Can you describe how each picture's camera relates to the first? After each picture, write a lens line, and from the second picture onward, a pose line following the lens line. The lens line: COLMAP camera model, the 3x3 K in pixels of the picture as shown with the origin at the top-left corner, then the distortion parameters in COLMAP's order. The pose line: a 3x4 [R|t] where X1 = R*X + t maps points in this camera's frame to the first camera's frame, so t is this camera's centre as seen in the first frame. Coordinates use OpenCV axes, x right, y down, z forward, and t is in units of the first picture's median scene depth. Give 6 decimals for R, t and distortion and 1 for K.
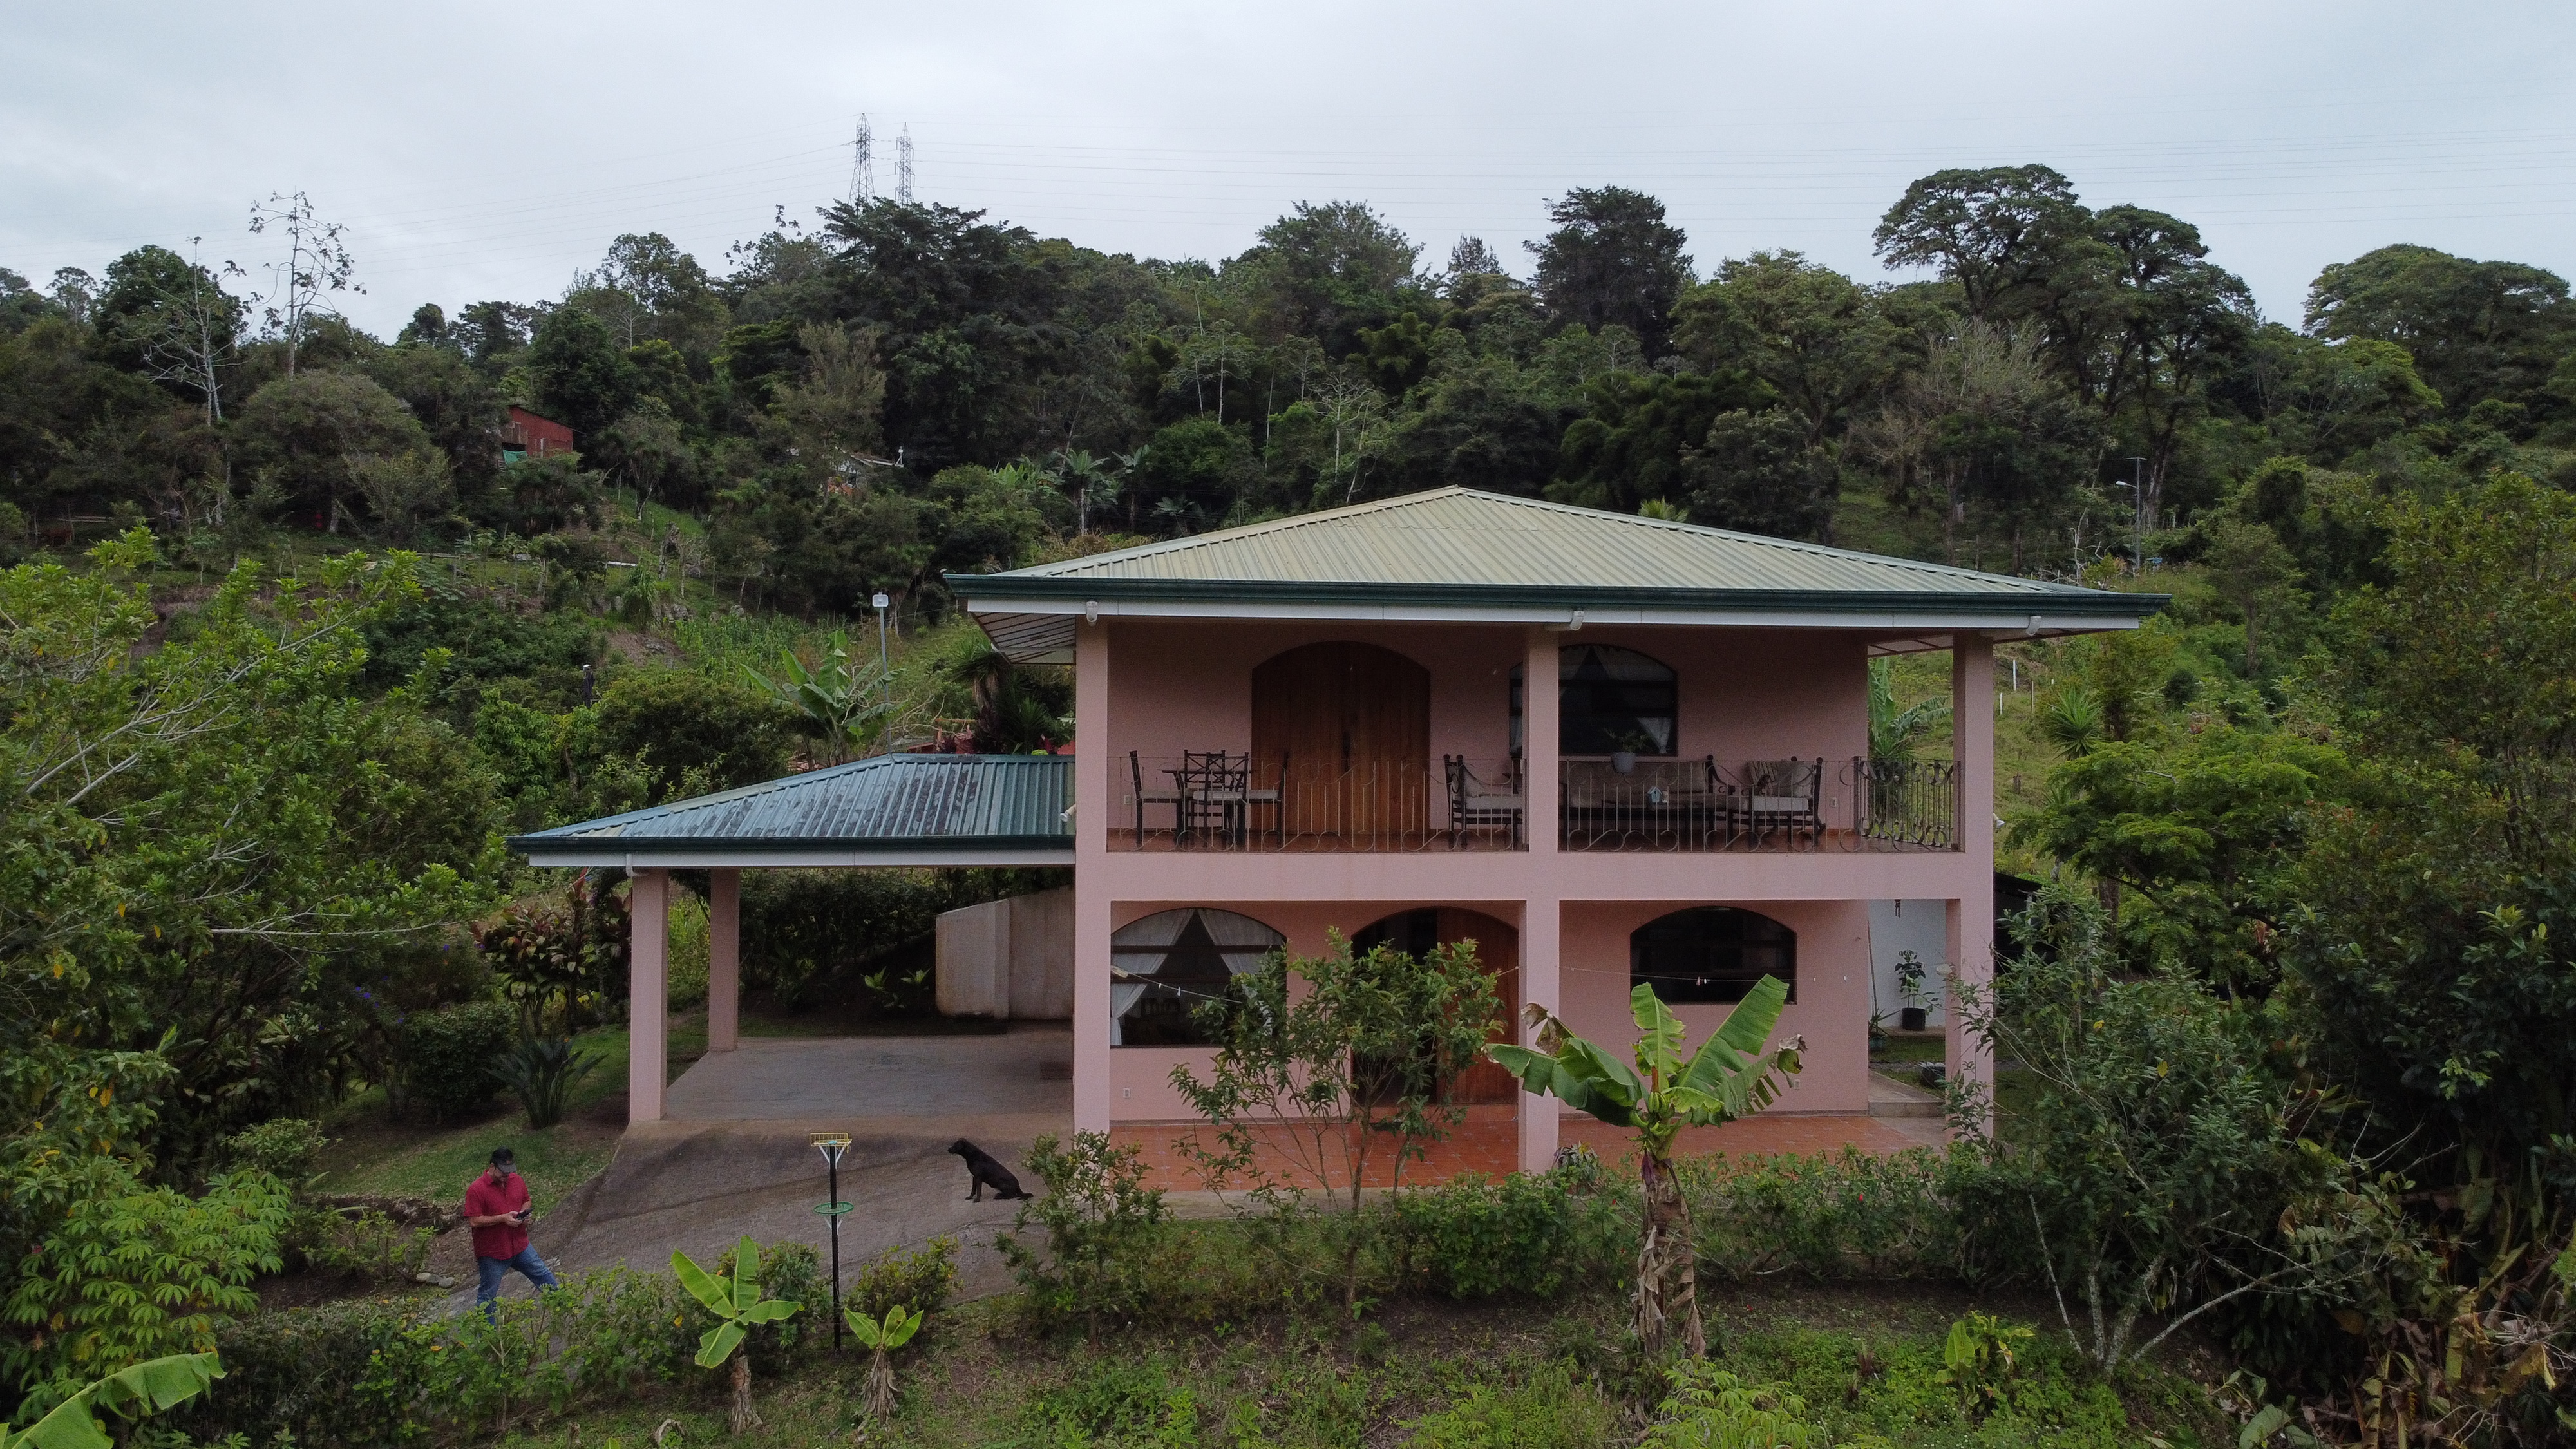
lens RADIAL K [[1957.2, 0, 1276.8], [0, 1957.2, 722.5], [0, 0, 1]] dist [0.007117, -0.005715]
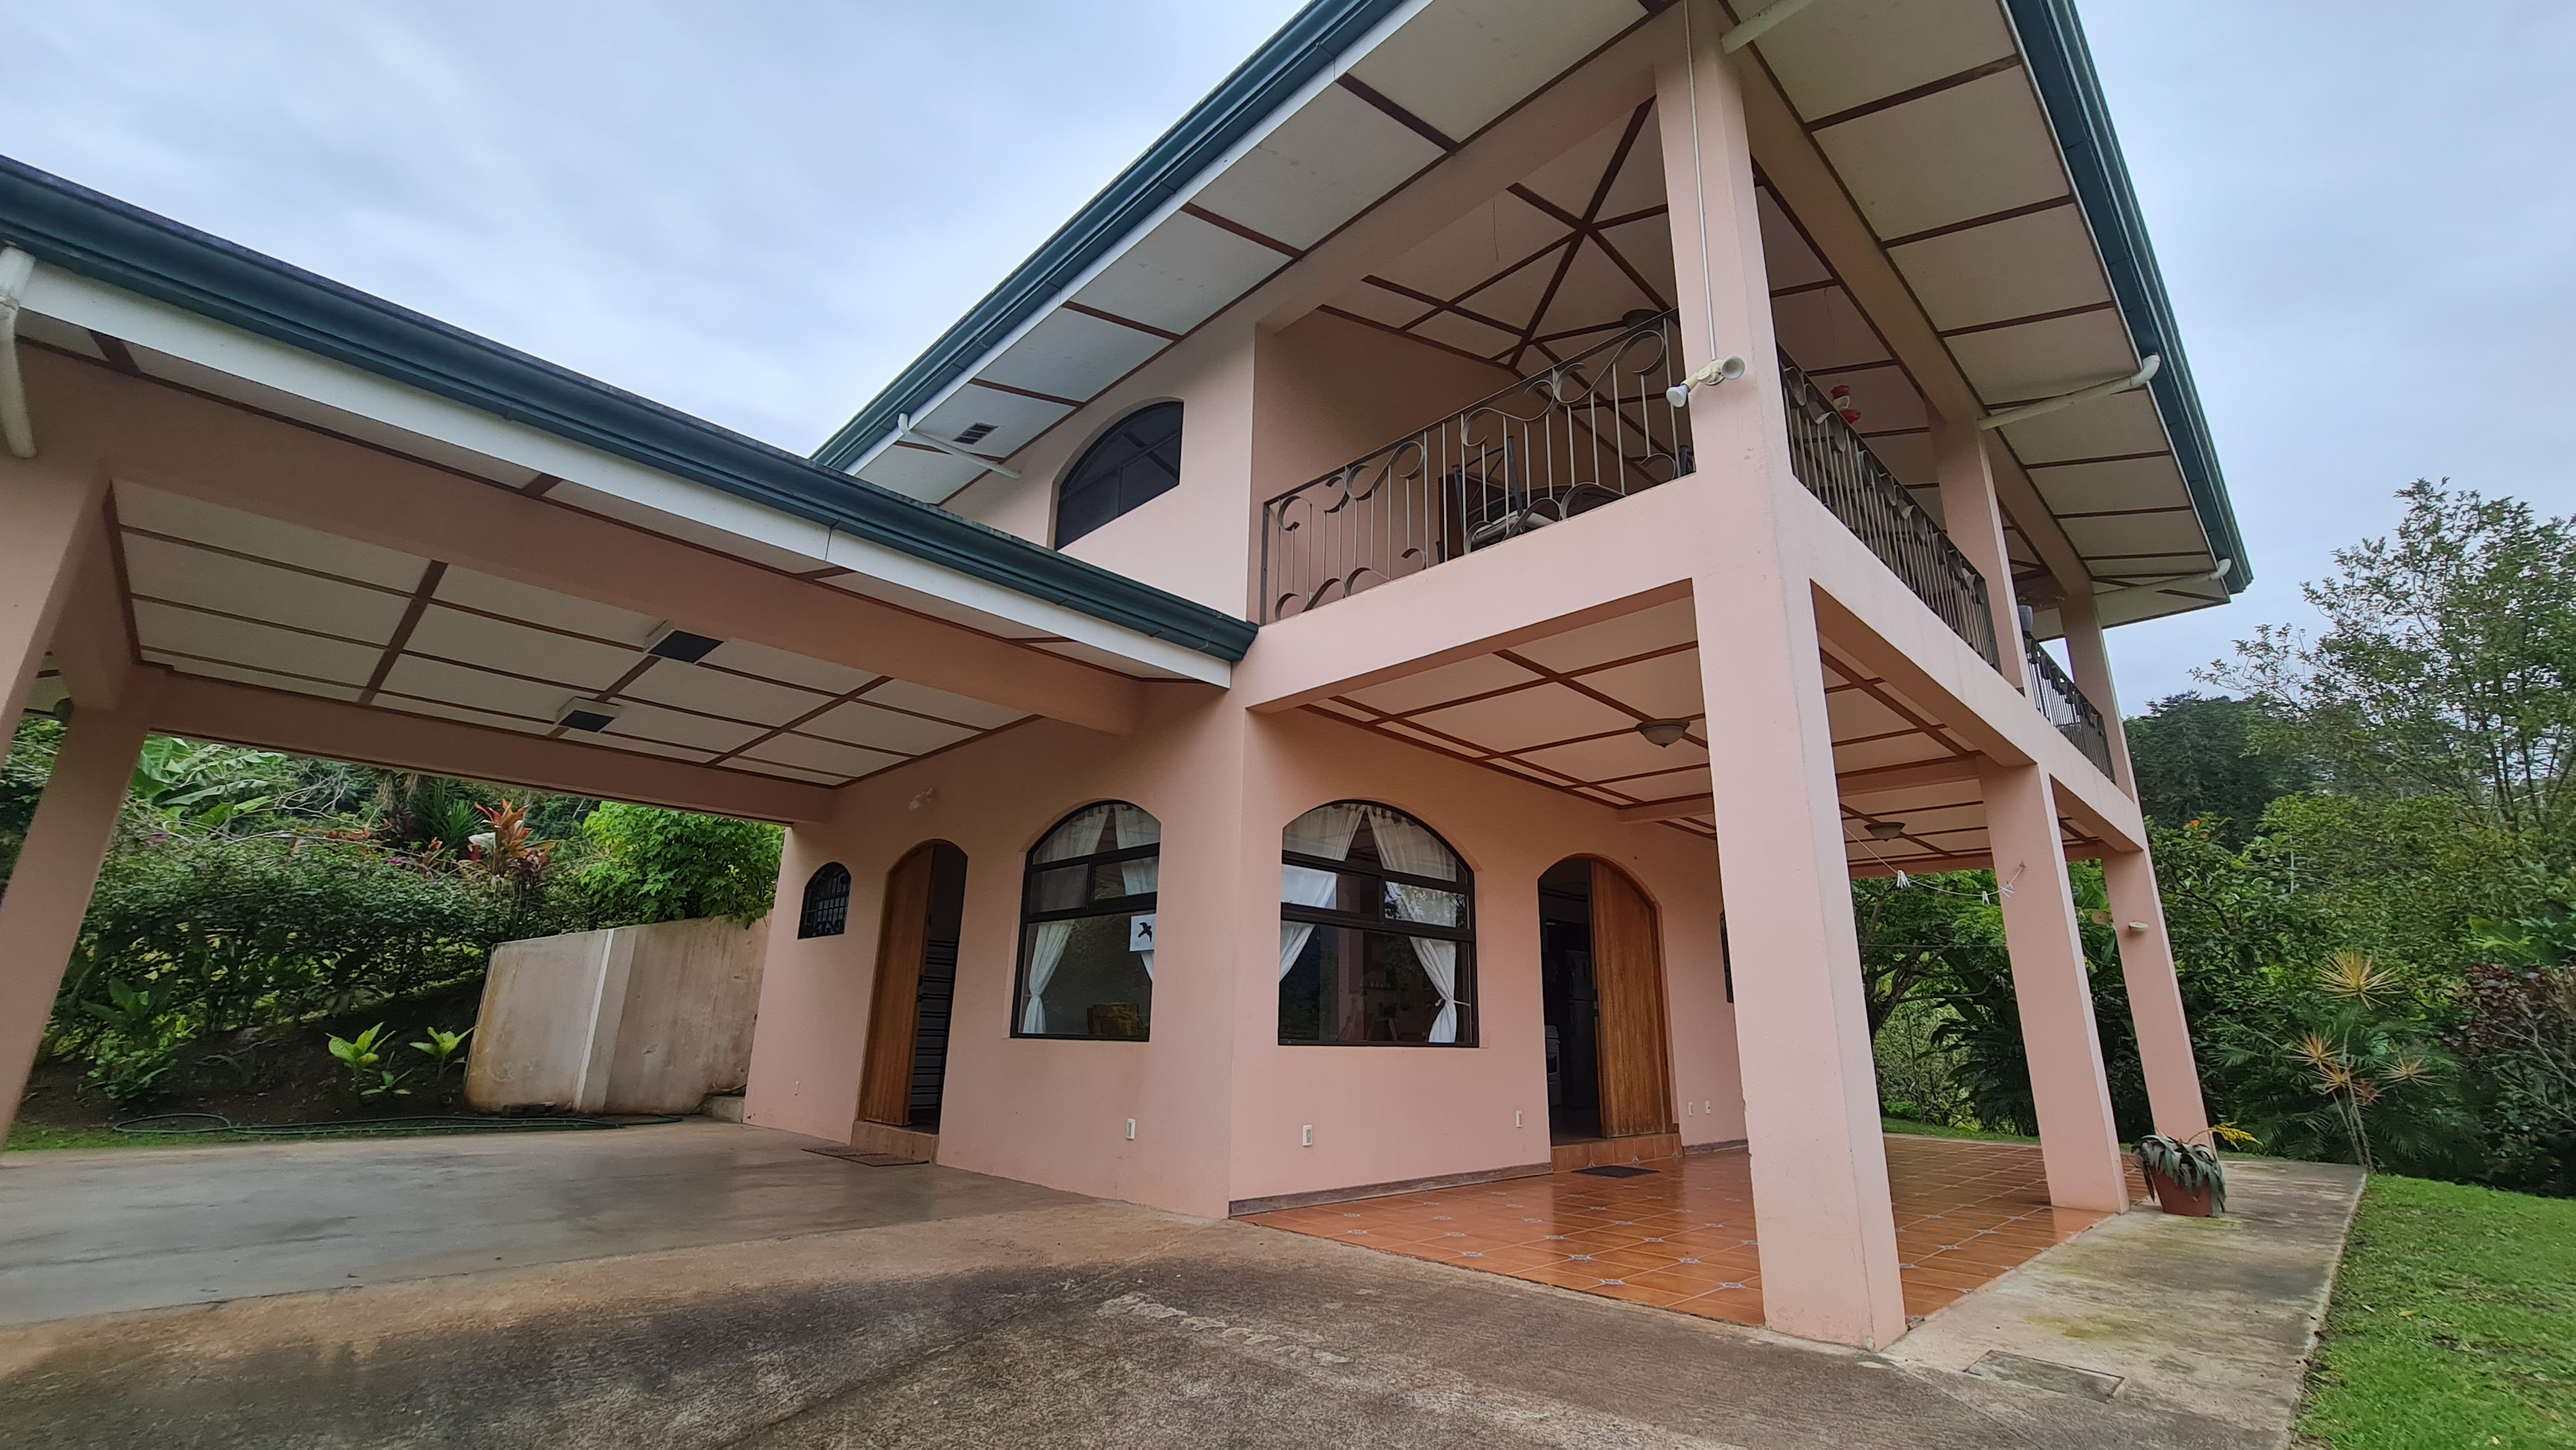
lens RADIAL K [[1062.5, 0, 1288.7], [0, 1062.5, 724.5], [0, 0, 1]] dist [-0.008412, 0.004409]
pose [[0.778110, 0.185528, 0.600104, -0.035826], [-0.018682, 0.961797, -0.273125, 0.022090], [-0.627850, 0.201310, 0.751850, 0.105552]]
